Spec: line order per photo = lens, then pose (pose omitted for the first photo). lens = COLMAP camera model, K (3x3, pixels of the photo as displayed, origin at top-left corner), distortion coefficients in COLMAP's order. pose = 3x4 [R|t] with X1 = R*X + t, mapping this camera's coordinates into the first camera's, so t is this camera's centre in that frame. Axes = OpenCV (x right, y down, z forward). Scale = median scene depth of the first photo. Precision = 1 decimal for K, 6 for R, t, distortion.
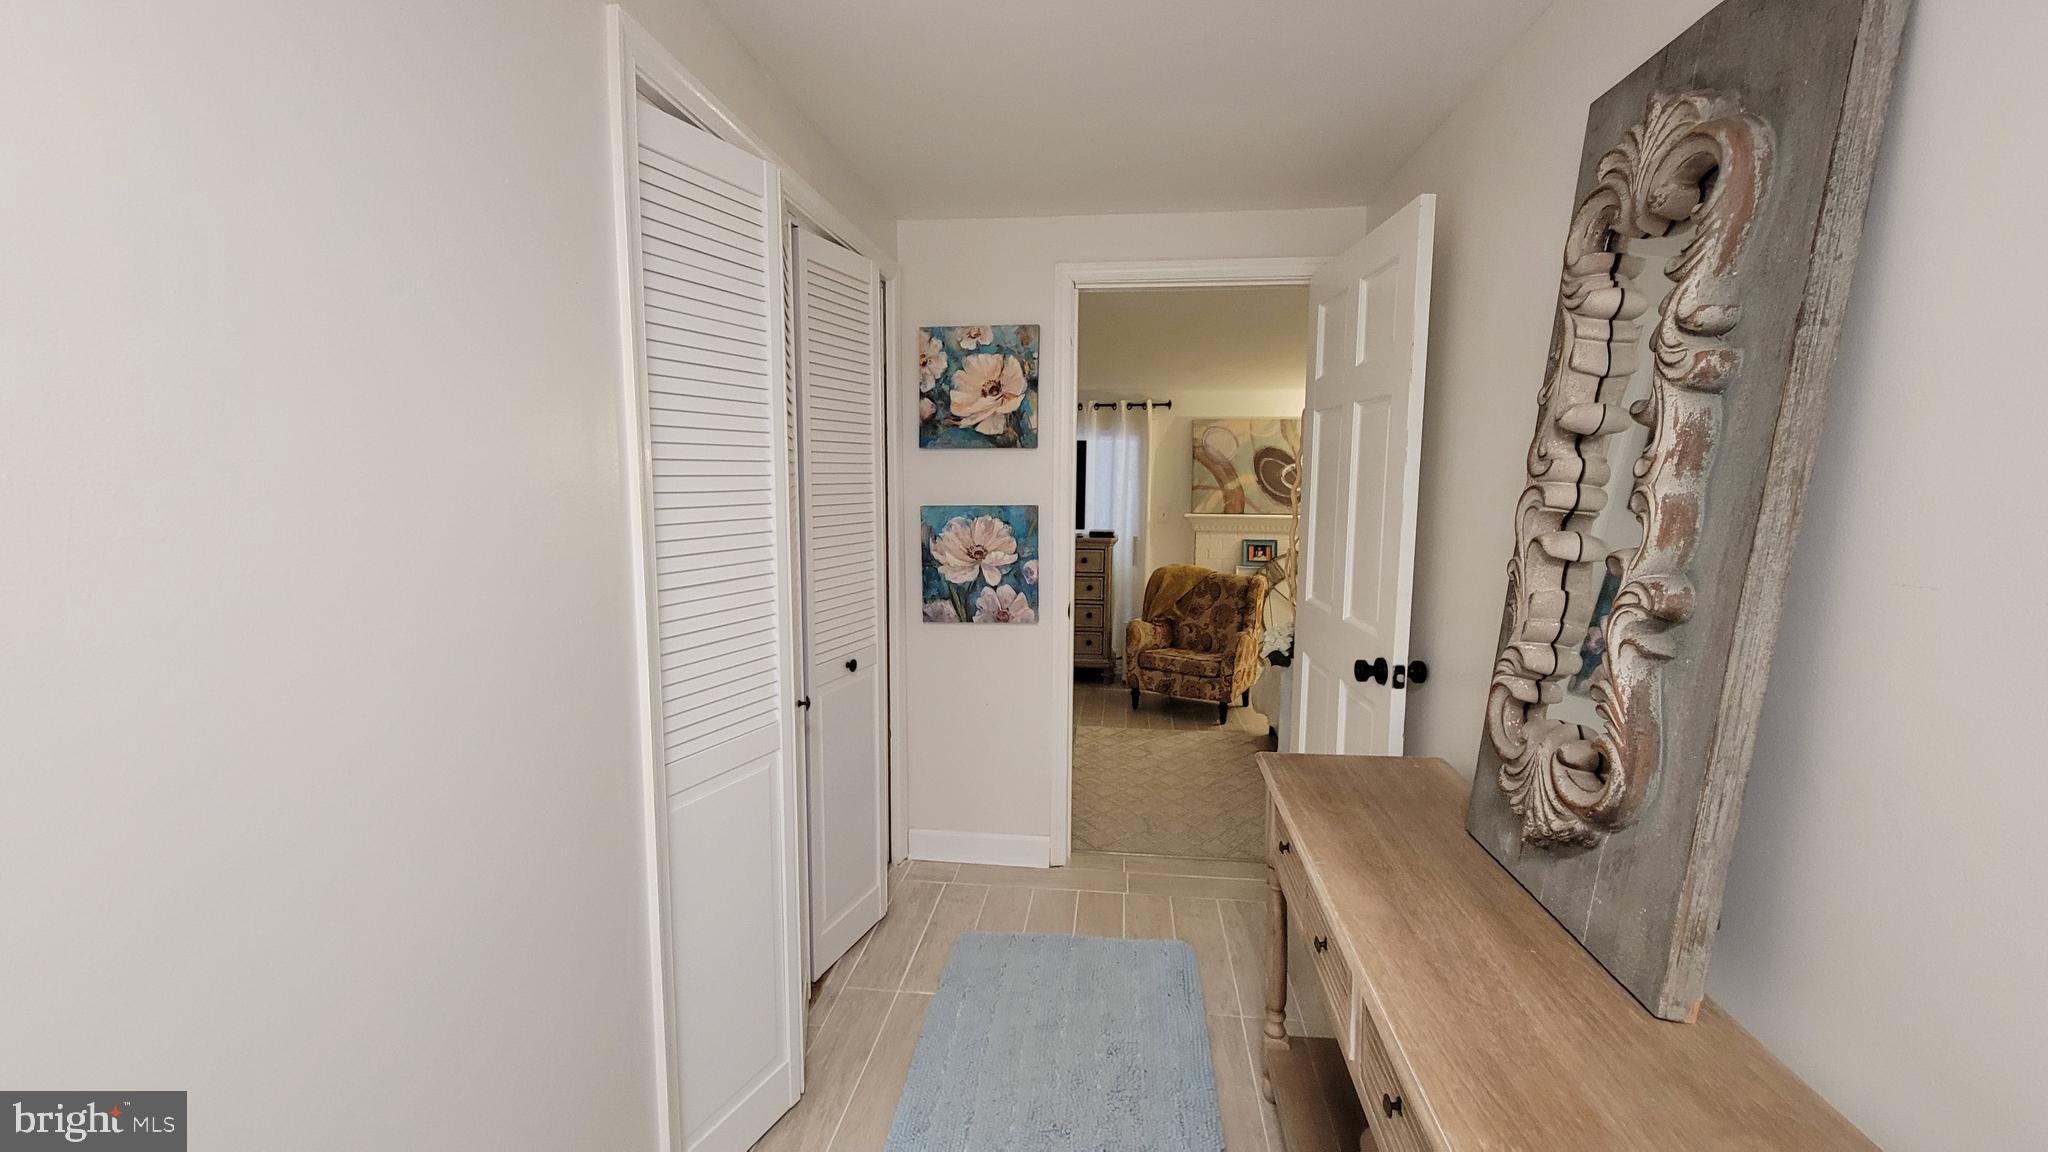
lens RADIAL K [[833.2, 0, 1028.9], [0, 833.2, 564.3], [0, 0, 1]] dist [0.008932, -0.004250]
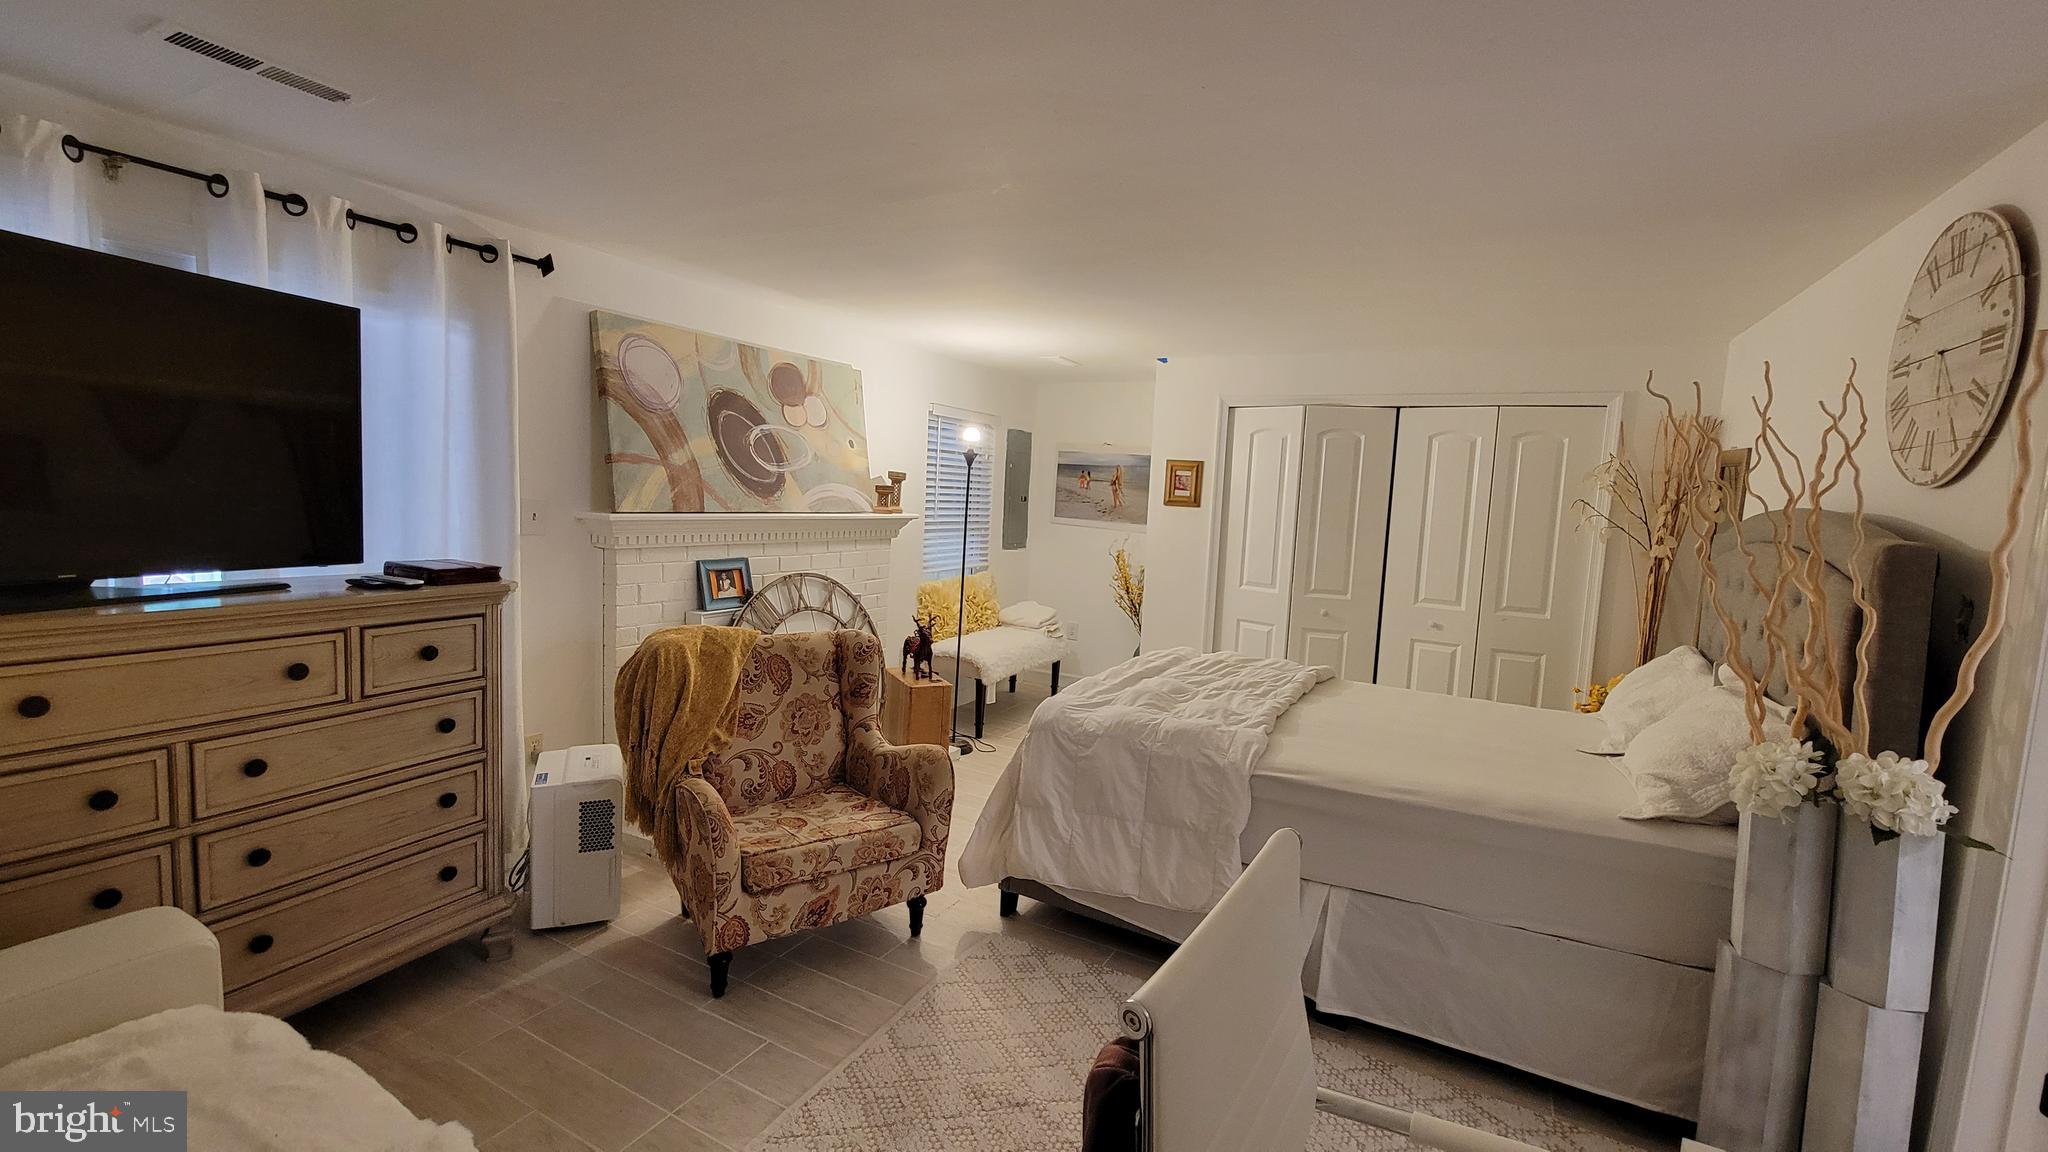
lens RADIAL K [[833.2, 0, 1028.9], [0, 833.2, 564.3], [0, 0, 1]] dist [0.008932, -0.004250]
pose [[0.366964, -0.074980, 0.927208, -0.160383], [0.049061, 0.996919, 0.061200, -0.049824], [-0.928941, 0.023032, 0.369512, 0.612027]]
